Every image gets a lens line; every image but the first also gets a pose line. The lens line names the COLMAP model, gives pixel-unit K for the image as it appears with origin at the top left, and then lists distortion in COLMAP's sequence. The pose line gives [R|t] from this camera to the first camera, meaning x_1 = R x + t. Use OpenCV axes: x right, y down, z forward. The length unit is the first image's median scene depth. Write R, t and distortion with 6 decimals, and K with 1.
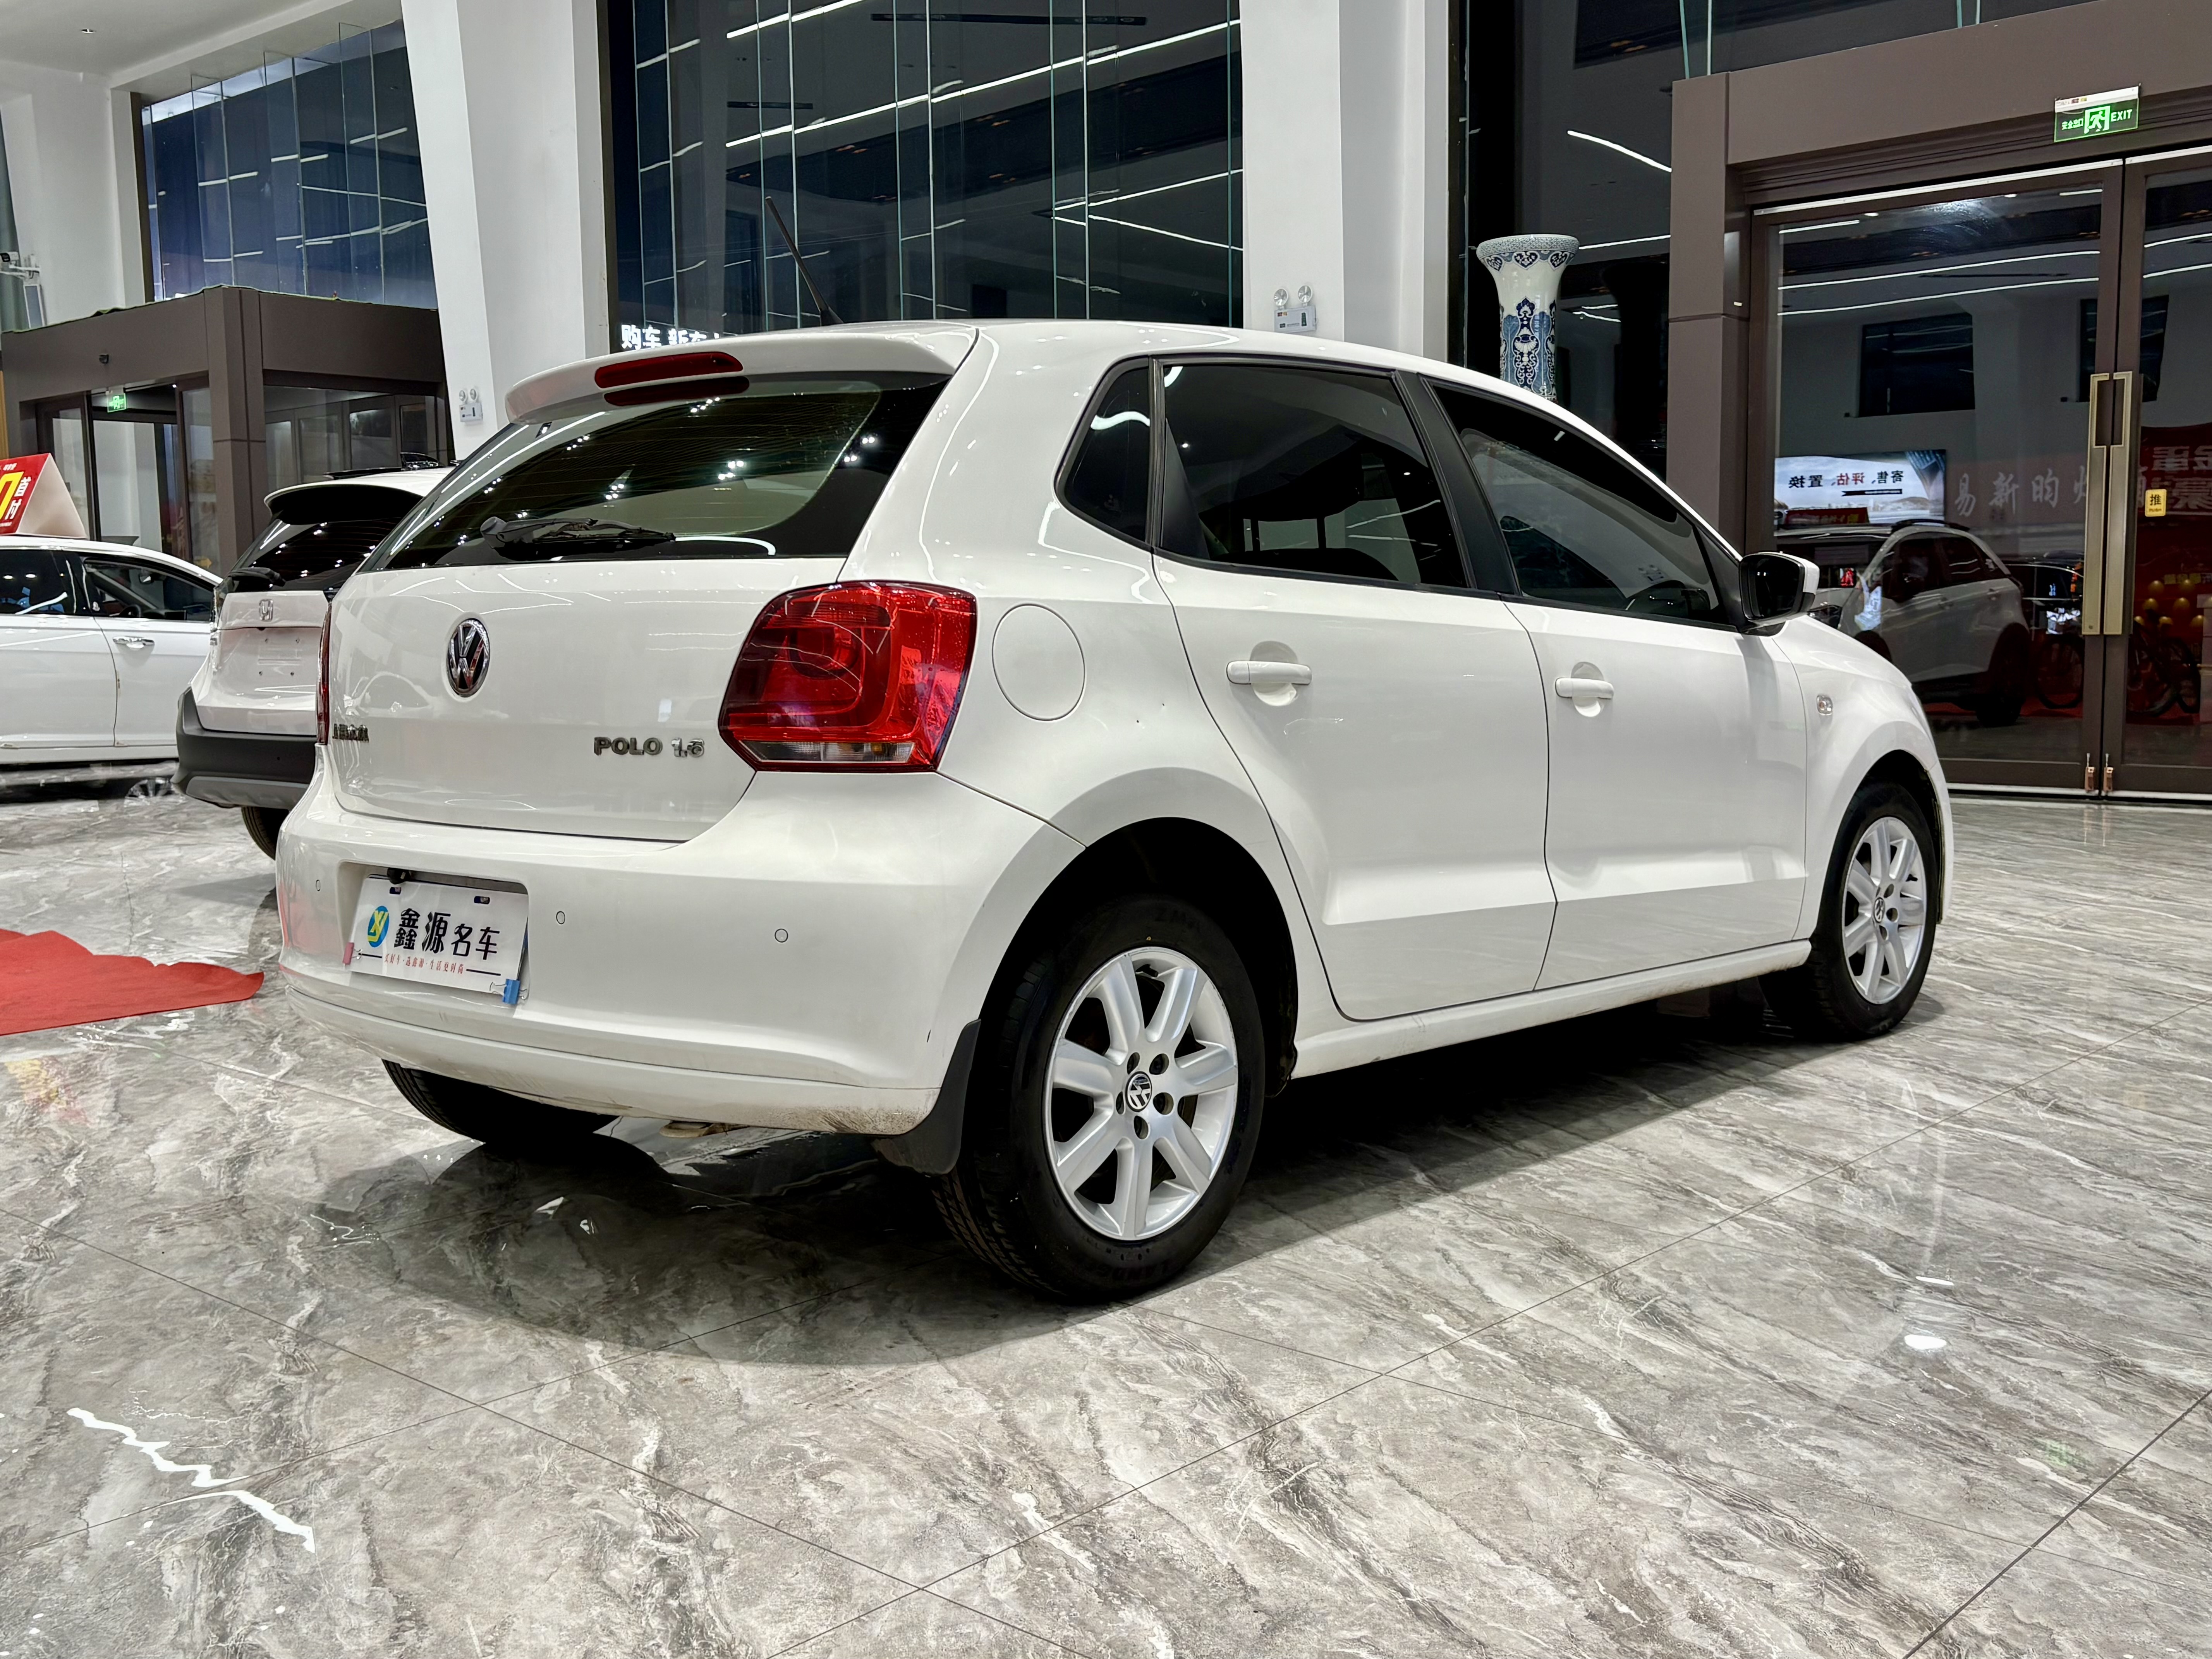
lens RADIAL K [[2196.1, 0, 1106.0], [0, 2196.1, 829.5], [0, 0, 1]] dist [0.139448, -0.364540]
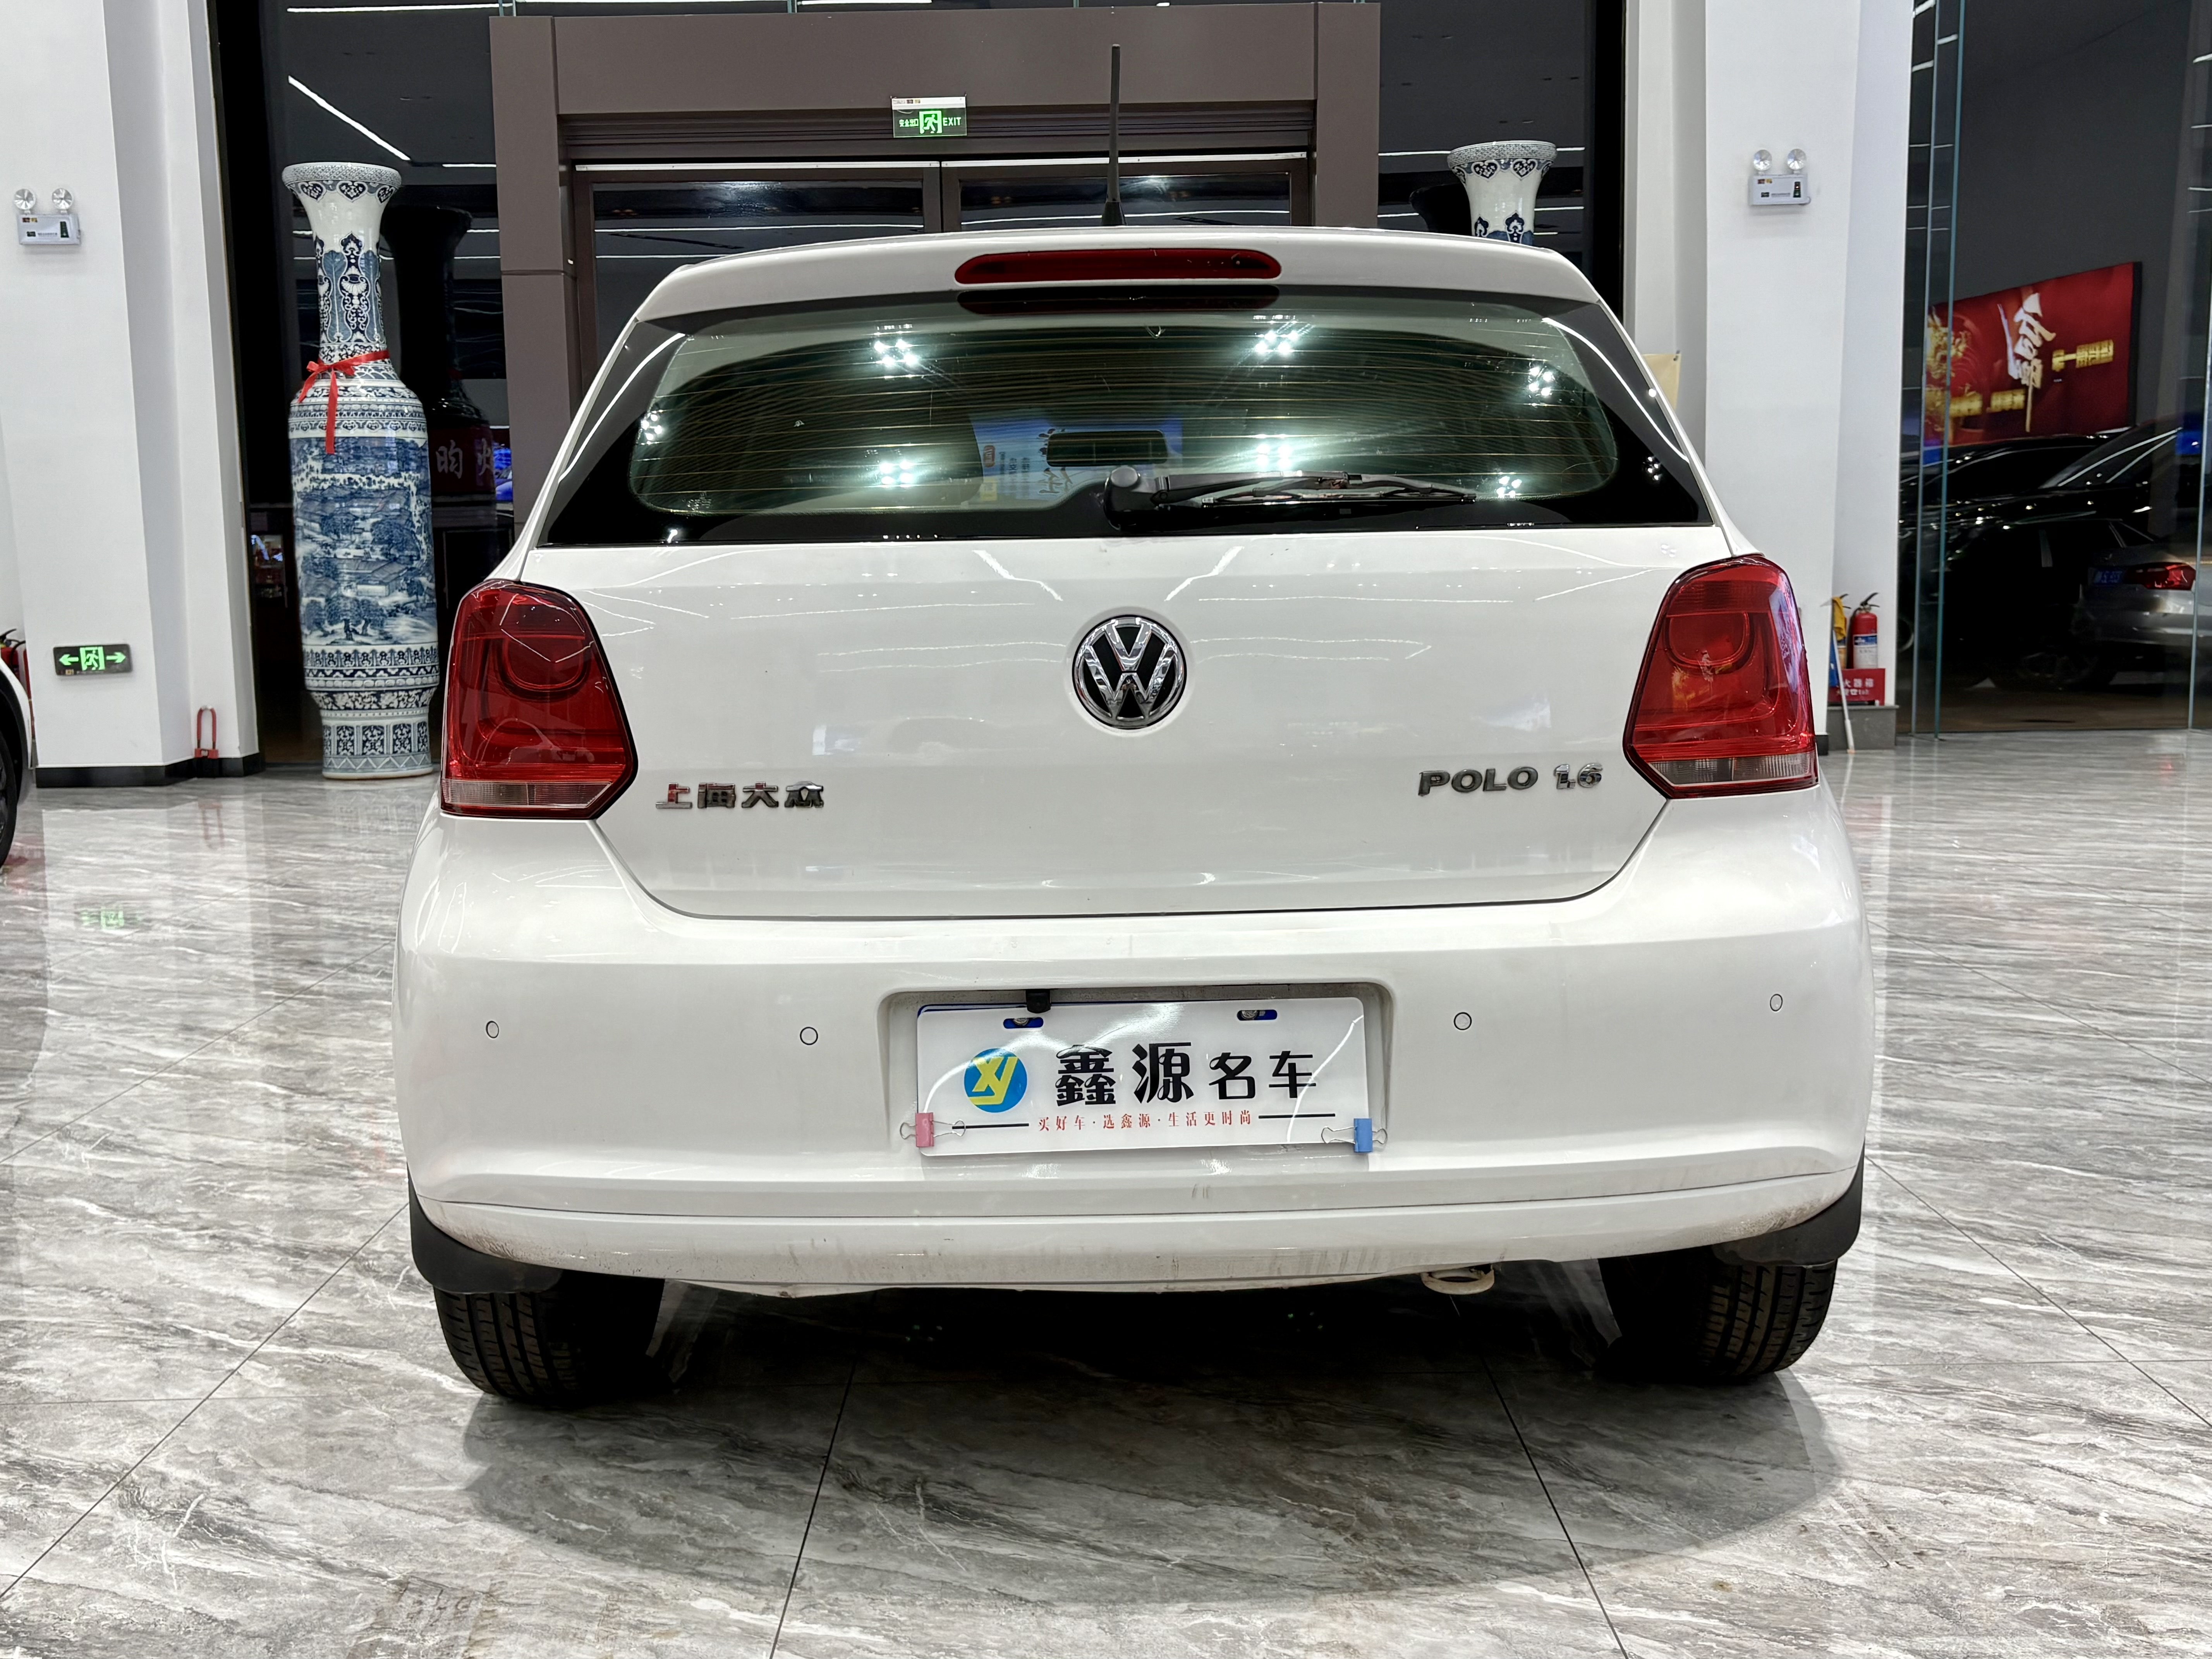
lens RADIAL K [[2235.1, 0, 1111.9], [0, 2235.1, 763.8], [0, 0, 1]] dist [0.024737, -0.006855]
pose [[0.731797, -0.062844, 0.678619, -0.769962], [0.073274, 0.997223, 0.013333, -0.058689], [-0.677572, 0.039968, 0.734369, 0.494777]]
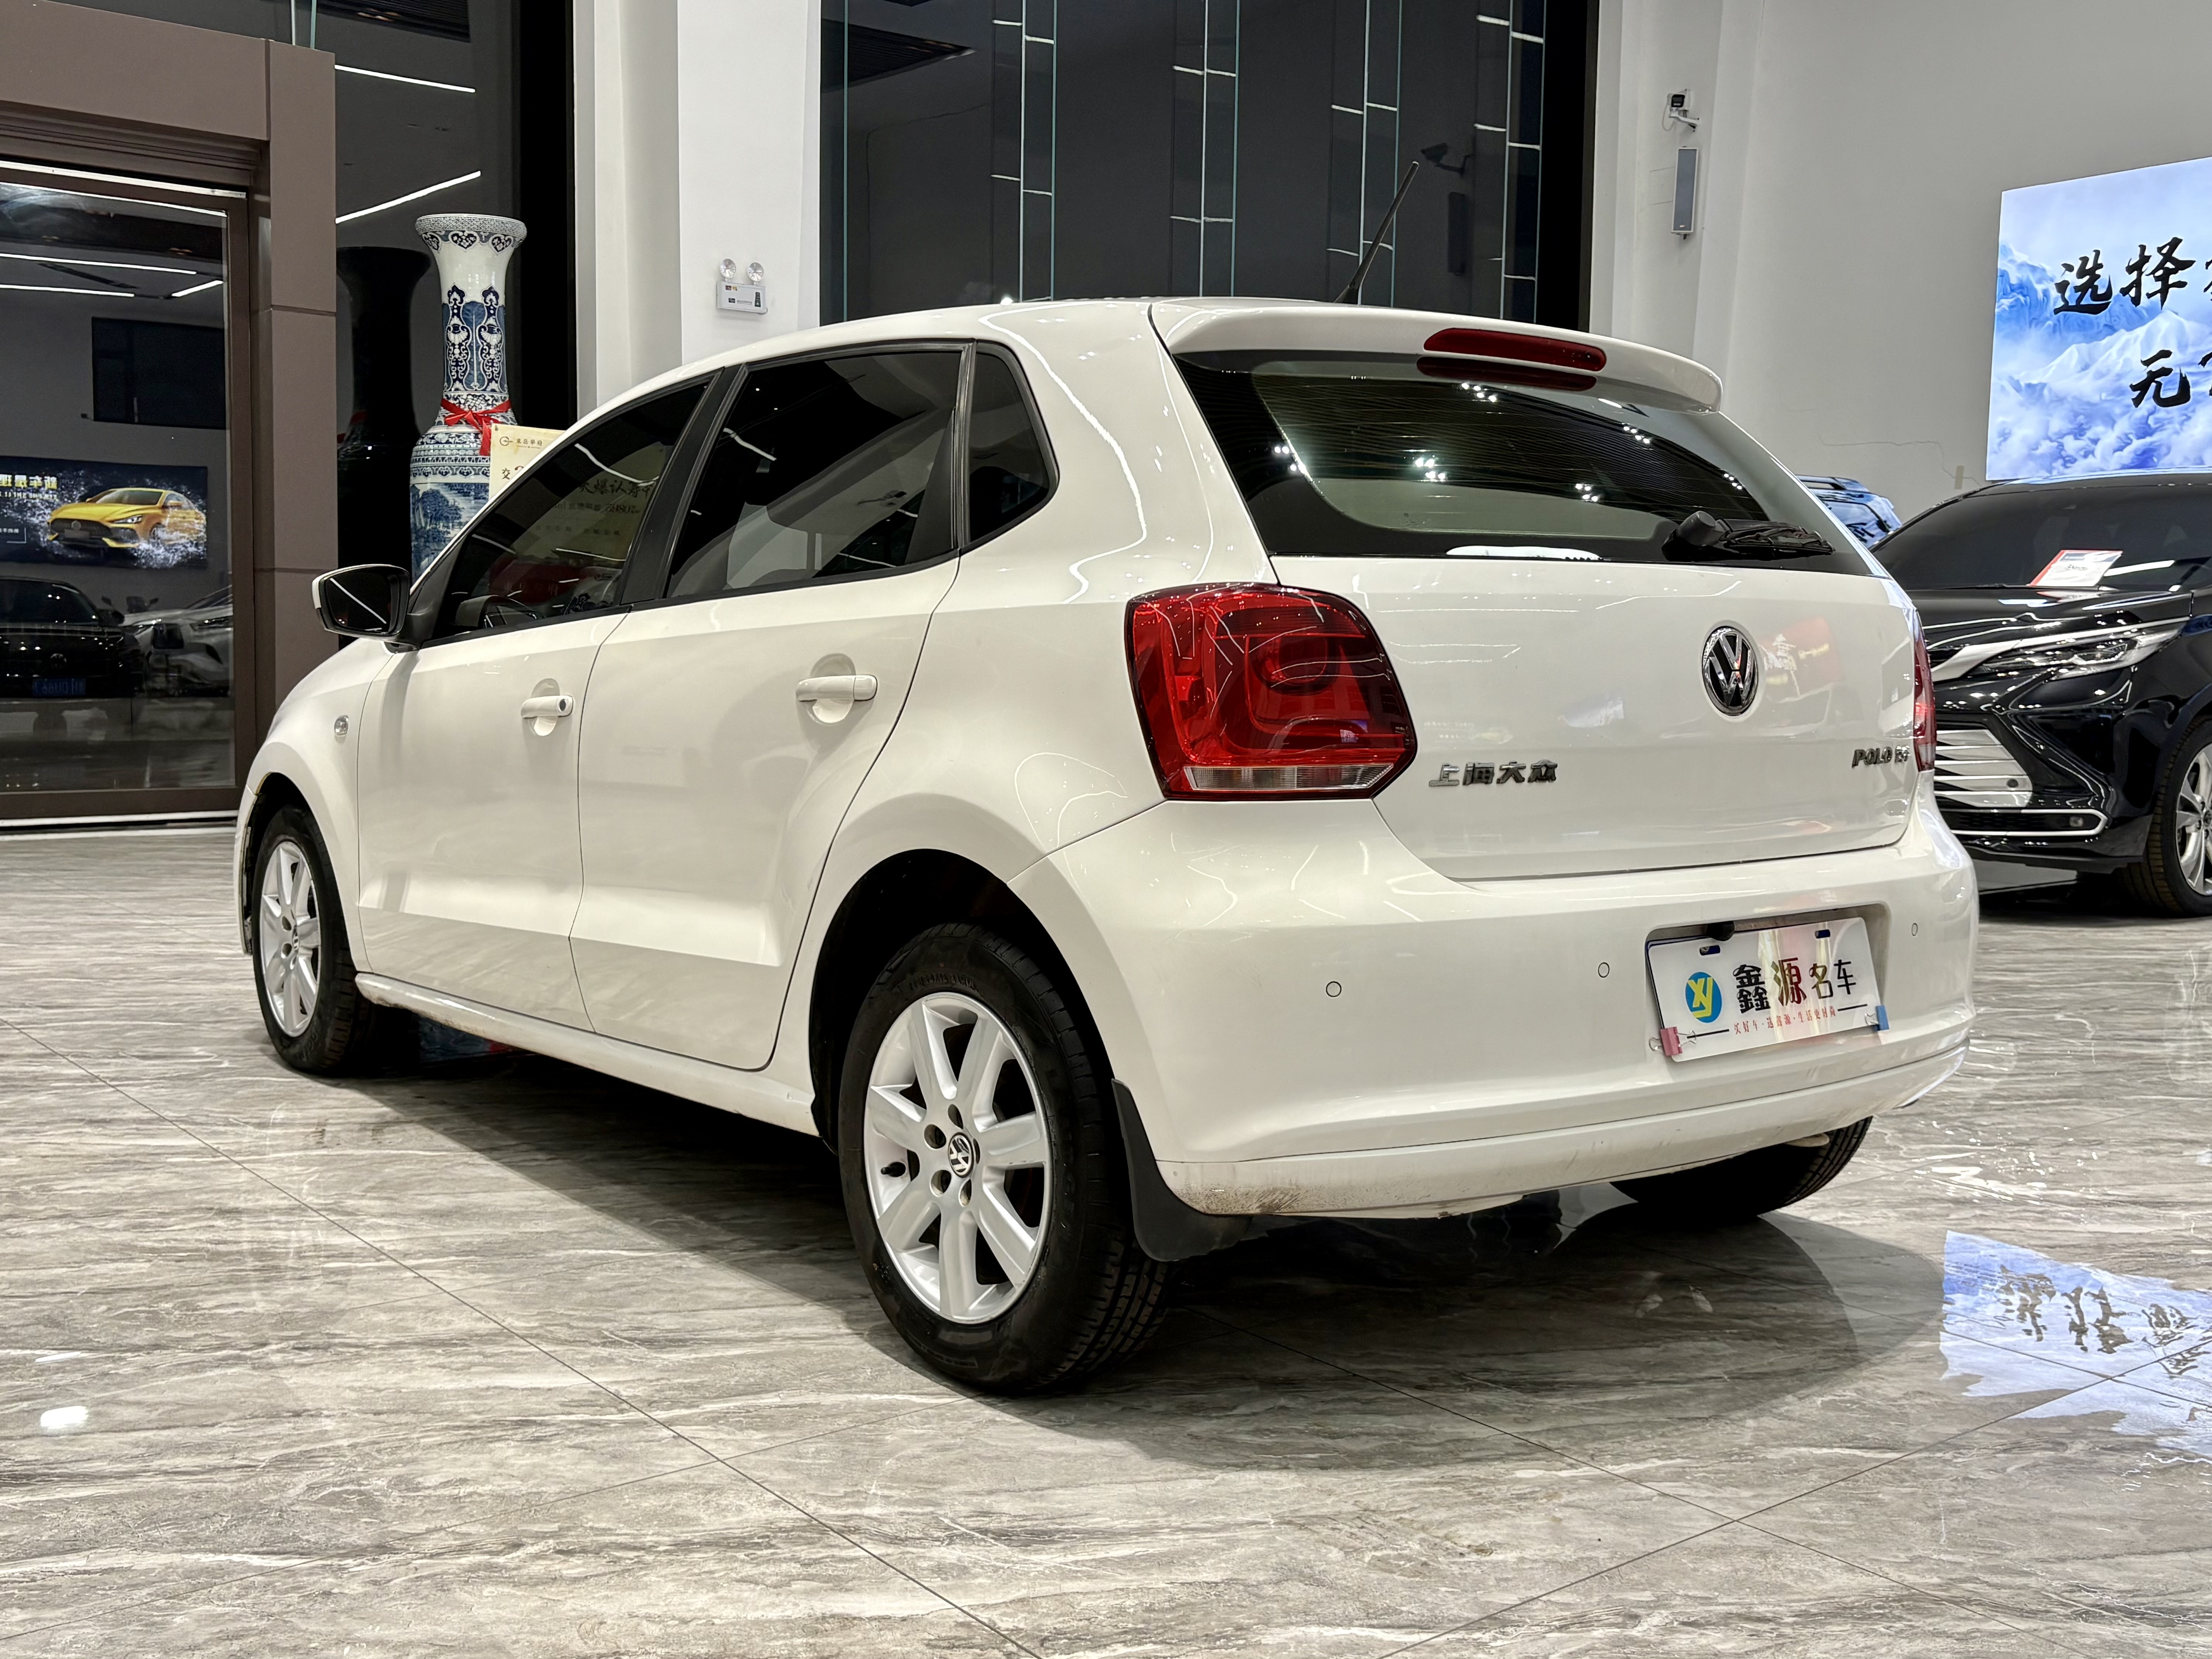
lens RADIAL K [[2187.1, 0, 1106.0], [0, 2187.1, 829.5], [0, 0, 1]] dist [0.126203, -0.372159]
pose [[0.160342, -0.068067, 0.984712, -1.194626], [0.081788, 0.995105, 0.055468, -0.083943], [-0.983667, 0.071643, 0.165124, 1.107889]]
